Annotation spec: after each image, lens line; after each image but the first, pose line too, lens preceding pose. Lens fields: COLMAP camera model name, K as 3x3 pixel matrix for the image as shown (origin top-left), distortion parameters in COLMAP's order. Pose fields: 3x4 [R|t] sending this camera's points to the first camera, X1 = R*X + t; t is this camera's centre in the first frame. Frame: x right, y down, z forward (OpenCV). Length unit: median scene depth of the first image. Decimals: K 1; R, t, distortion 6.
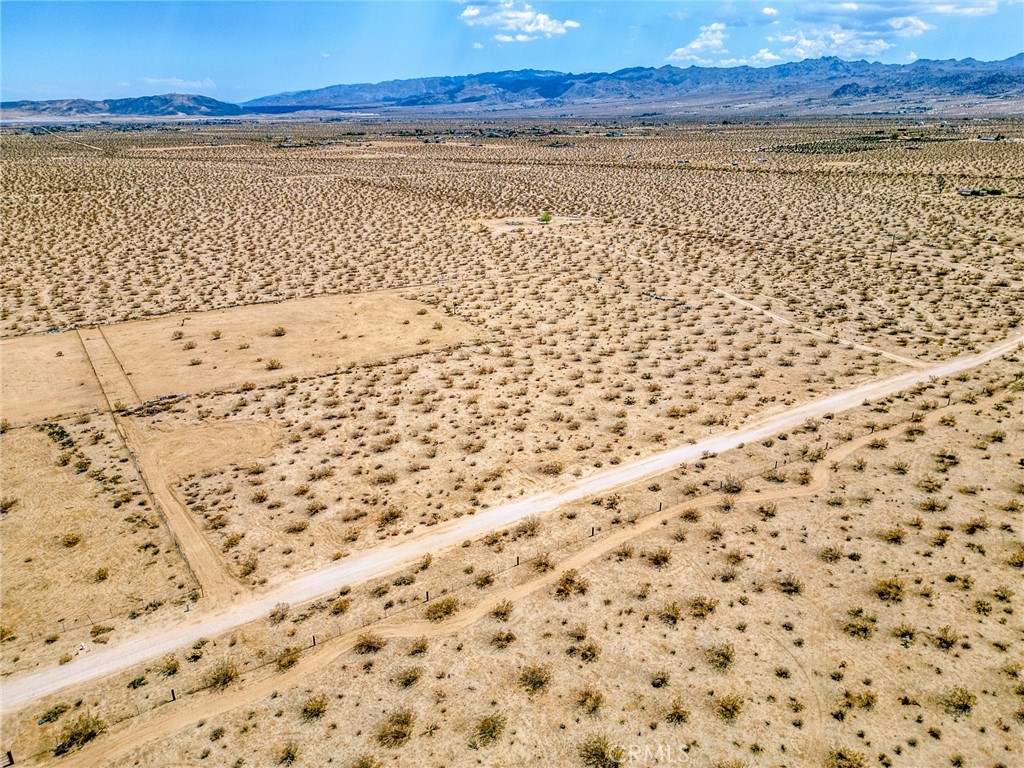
lens RADIAL K [[701.7, 0, 510.3], [0, 701.7, 402.9], [0, 0, 1]] dist [0.076674, -0.065074]
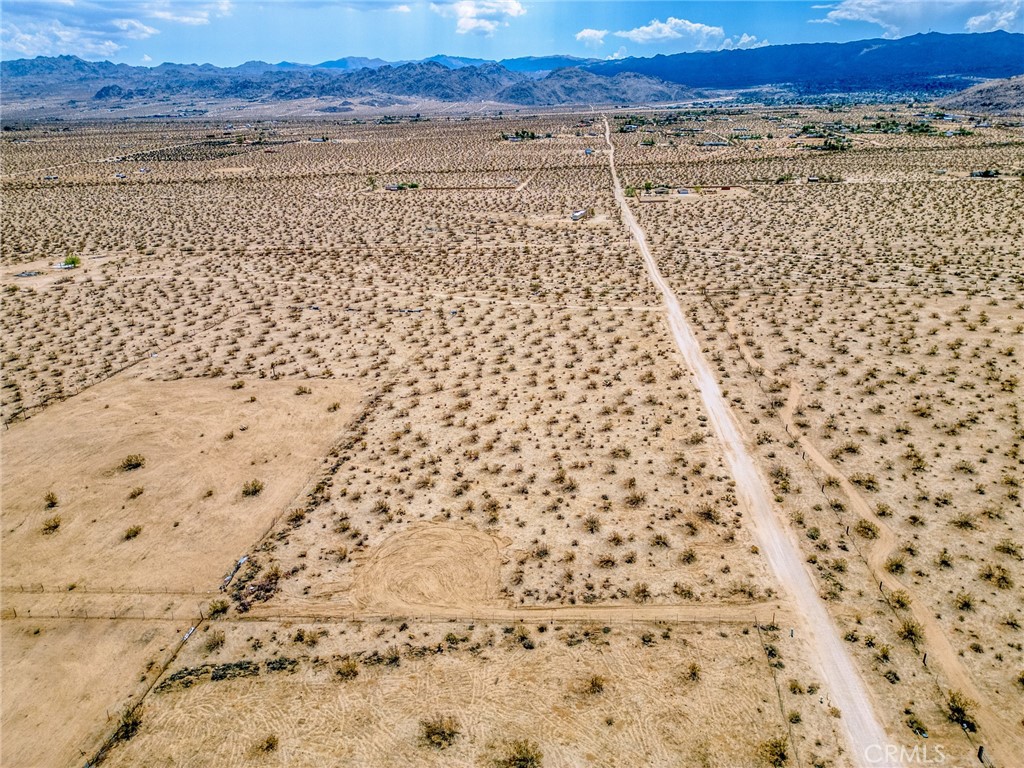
lens RADIAL K [[703.7, 0, 515.0], [0, 703.7, 403.4], [0, 0, 1]] dist [0.063903, -0.040546]
pose [[0.626542, -0.309610, 0.715253, -0.783526], [0.311601, 0.940683, 0.134238, -0.178339], [-0.714388, 0.138768, 0.685852, 0.291119]]
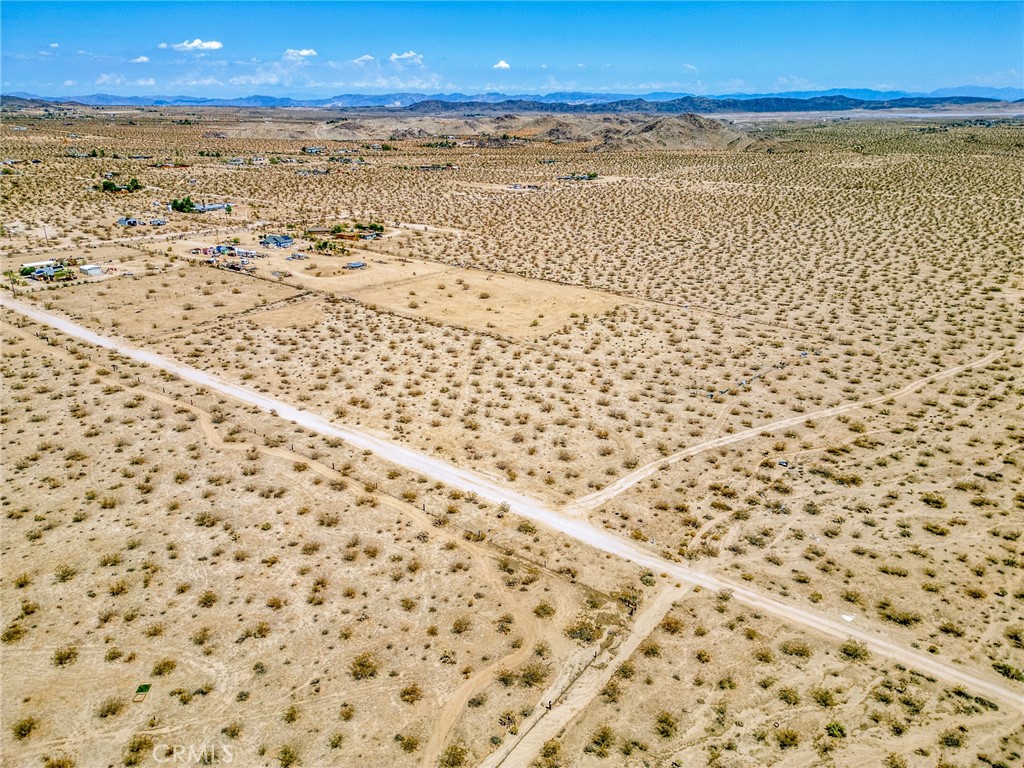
lens RADIAL K [[715.4, 0, 513.2], [0, 715.4, 380.6], [0, 0, 1]] dist [0.075220, -0.064640]
pose [[0.331021, 0.344261, -0.878584, 1.338765], [-0.361225, 0.906383, 0.219057, -0.373048], [0.871746, 0.244854, 0.424388, 0.650970]]
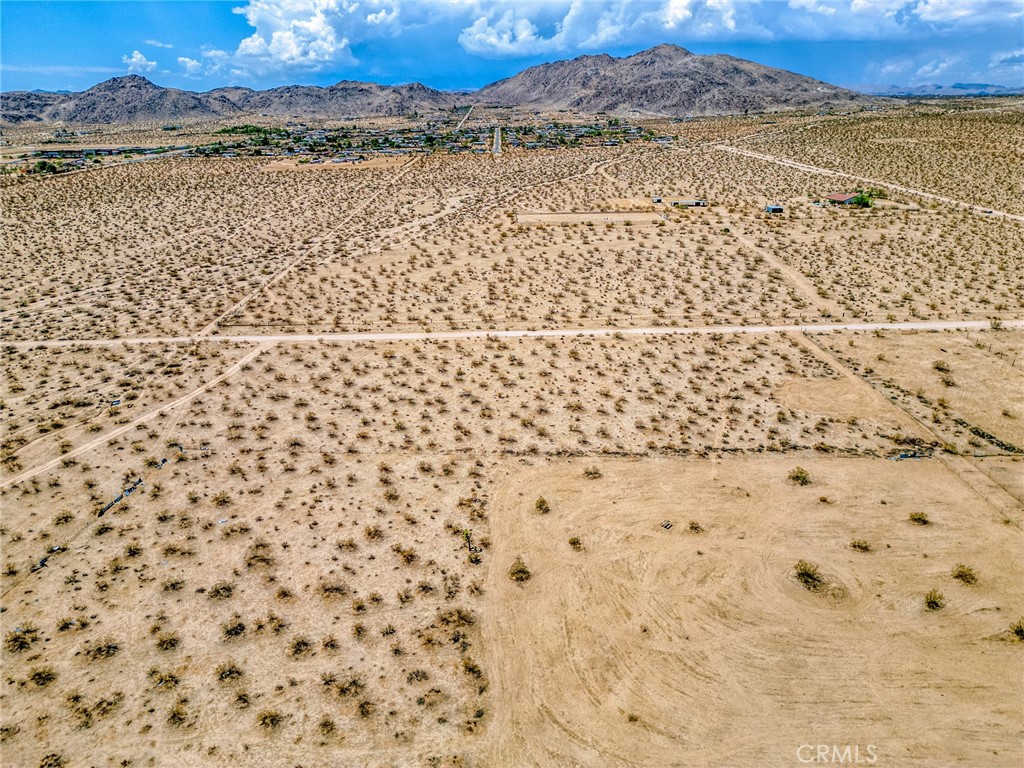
lens RADIAL K [[715.4, 0, 513.2], [0, 715.4, 380.6], [0, 0, 1]] dist [0.075220, -0.064640]
pose [[-0.838816, -0.180233, 0.513716, -0.529810], [0.220597, 0.750153, 0.623383, -0.803144], [-0.497720, 0.636228, -0.589482, 1.792992]]
